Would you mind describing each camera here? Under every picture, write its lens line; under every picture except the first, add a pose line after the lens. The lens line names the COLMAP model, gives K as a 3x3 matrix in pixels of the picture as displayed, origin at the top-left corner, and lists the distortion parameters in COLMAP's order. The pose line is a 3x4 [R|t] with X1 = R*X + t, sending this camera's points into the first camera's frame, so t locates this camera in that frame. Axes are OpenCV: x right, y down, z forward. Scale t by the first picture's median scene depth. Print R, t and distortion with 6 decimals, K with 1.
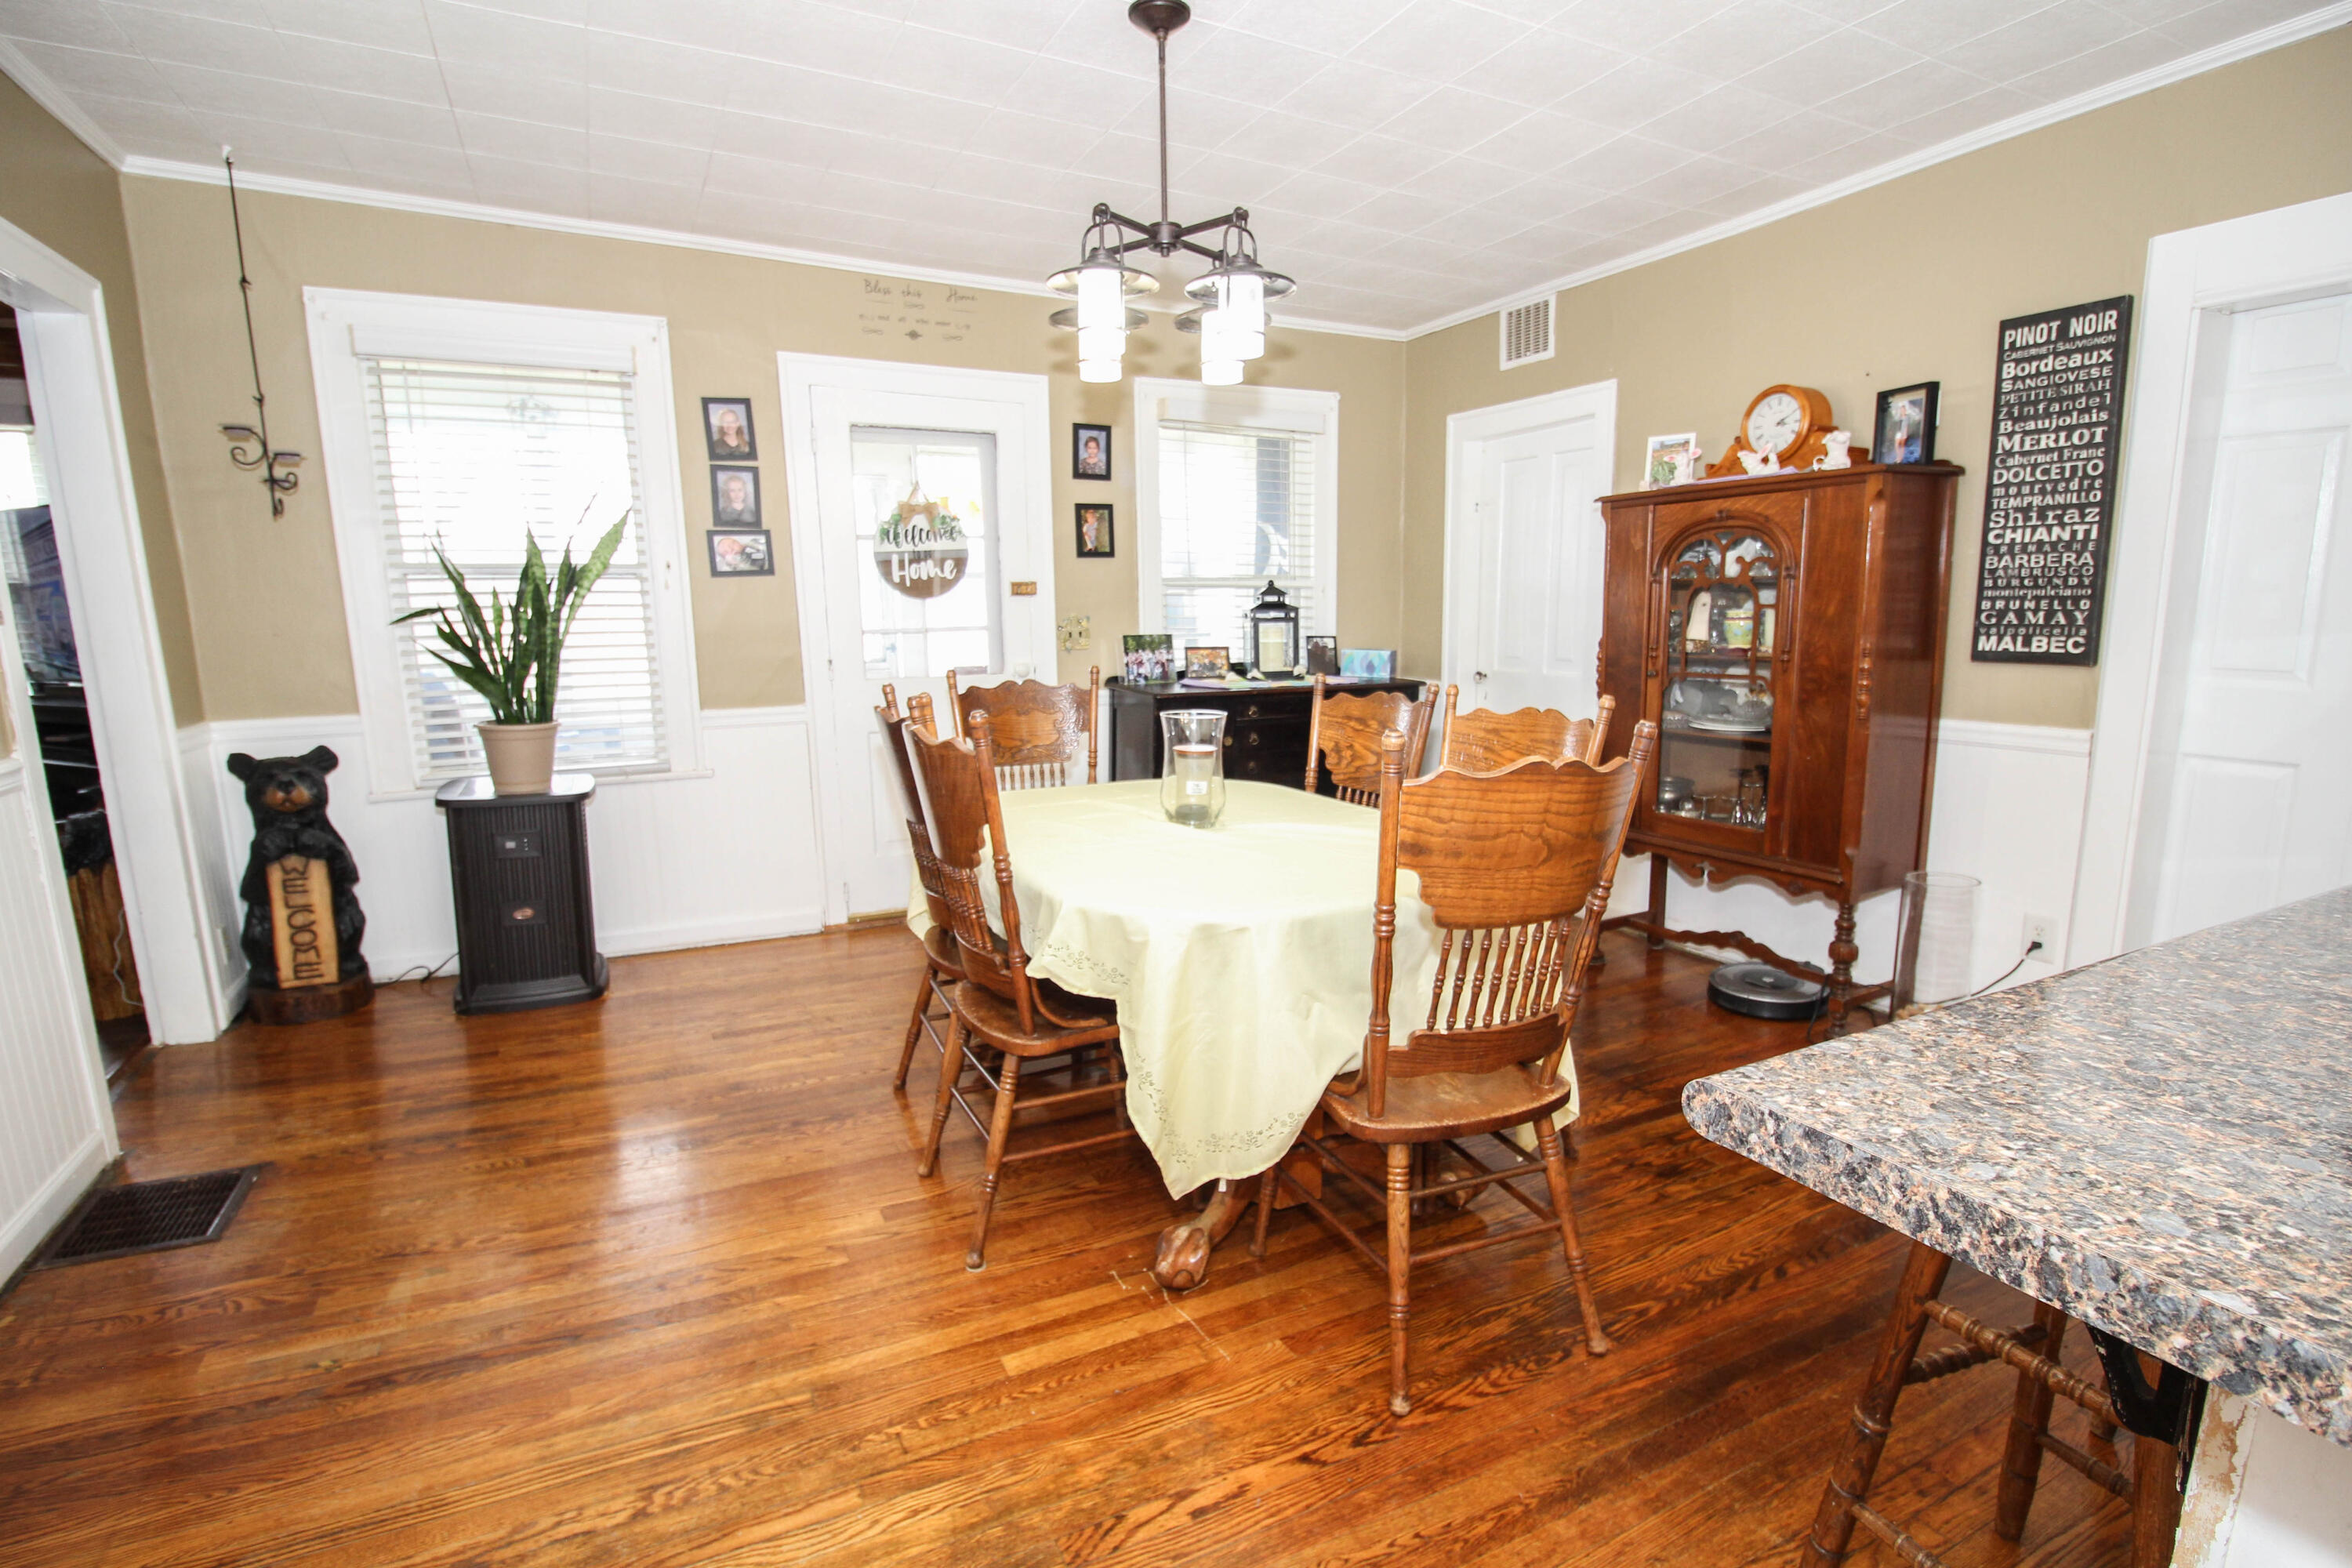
lens RADIAL K [[1101.7, 0, 1151.9], [0, 1101.7, 796.5], [0, 0, 1]] dist [0.003881, -0.011364]
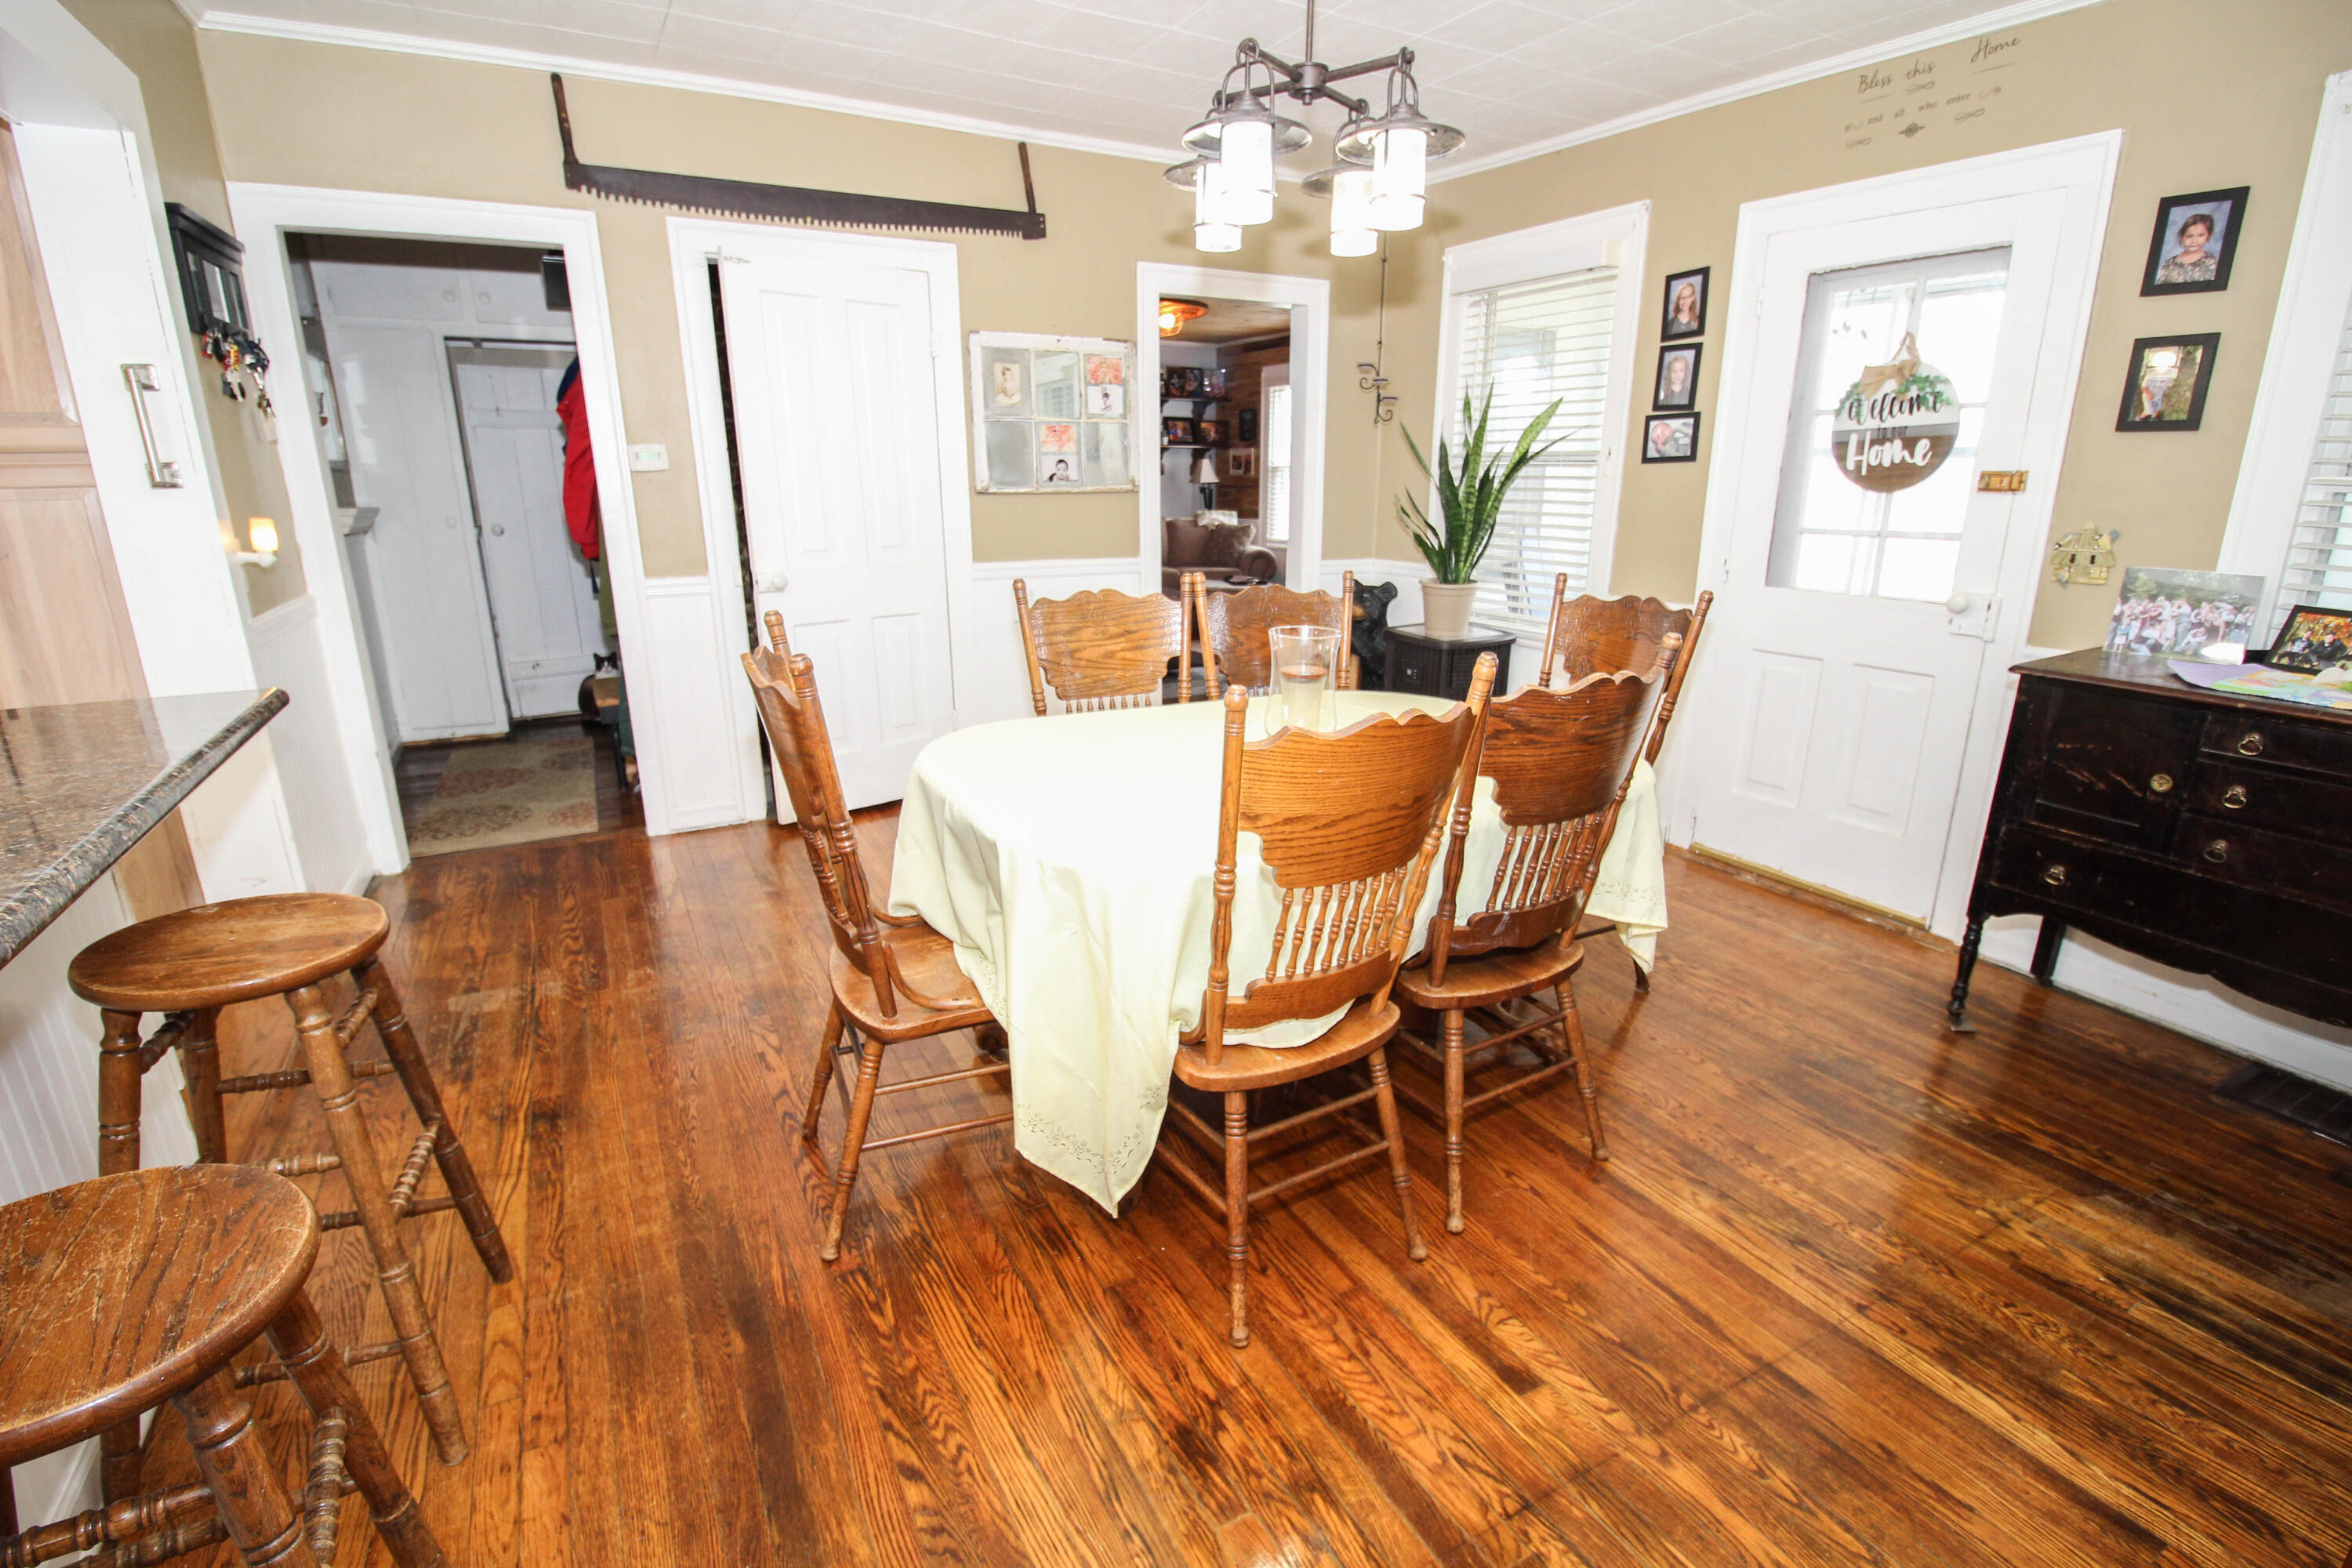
lens RADIAL K [[1101.7, 0, 1193.7], [0, 1101.7, 777.4], [0, 0, 1]] dist [0.003881, -0.011364]
pose [[0.066780, 0.278359, -0.958153, 0.673297], [-0.181725, 0.947628, 0.262636, -0.132866], [0.981079, 0.156582, 0.113868, 0.598479]]
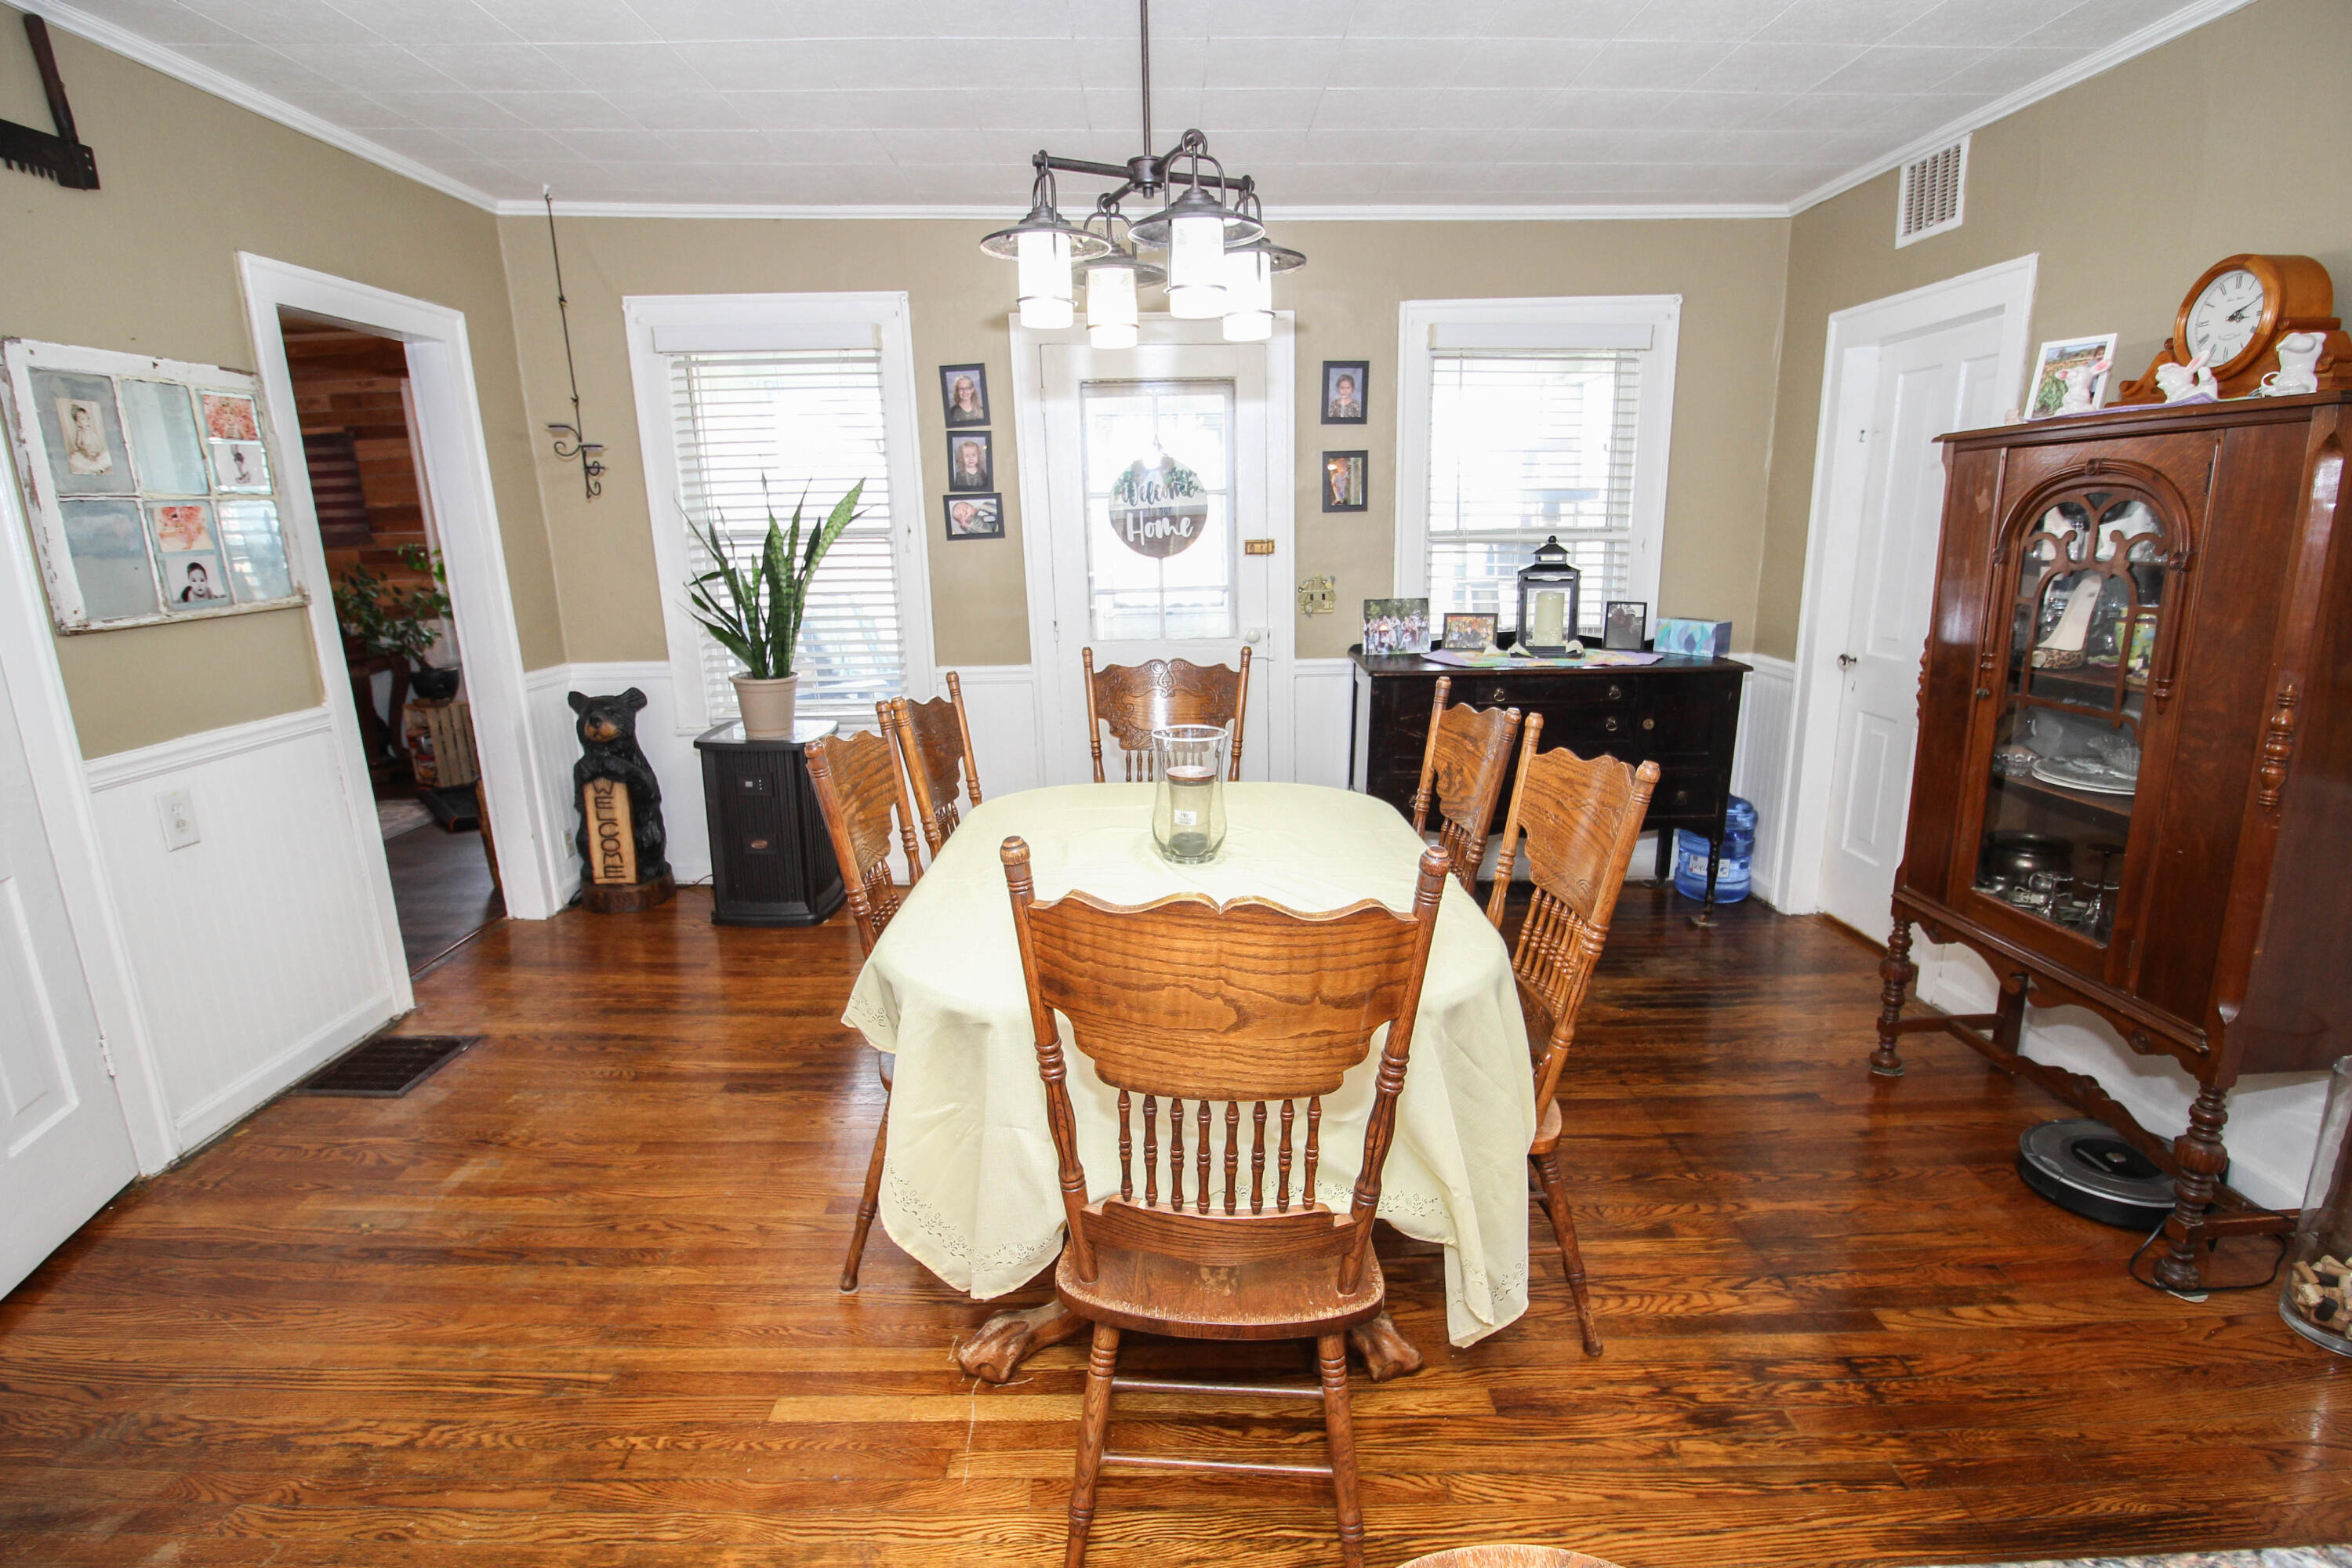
lens RADIAL K [[1101.7, 0, 1174.0], [0, 1101.7, 791.0], [0, 0, 1]] dist [0.003881, -0.011364]
pose [[0.902587, 0.097602, -0.419298, 0.287754], [-0.067146, 0.993958, 0.086829, -0.075720], [0.425239, -0.050216, 0.903687, 0.149000]]
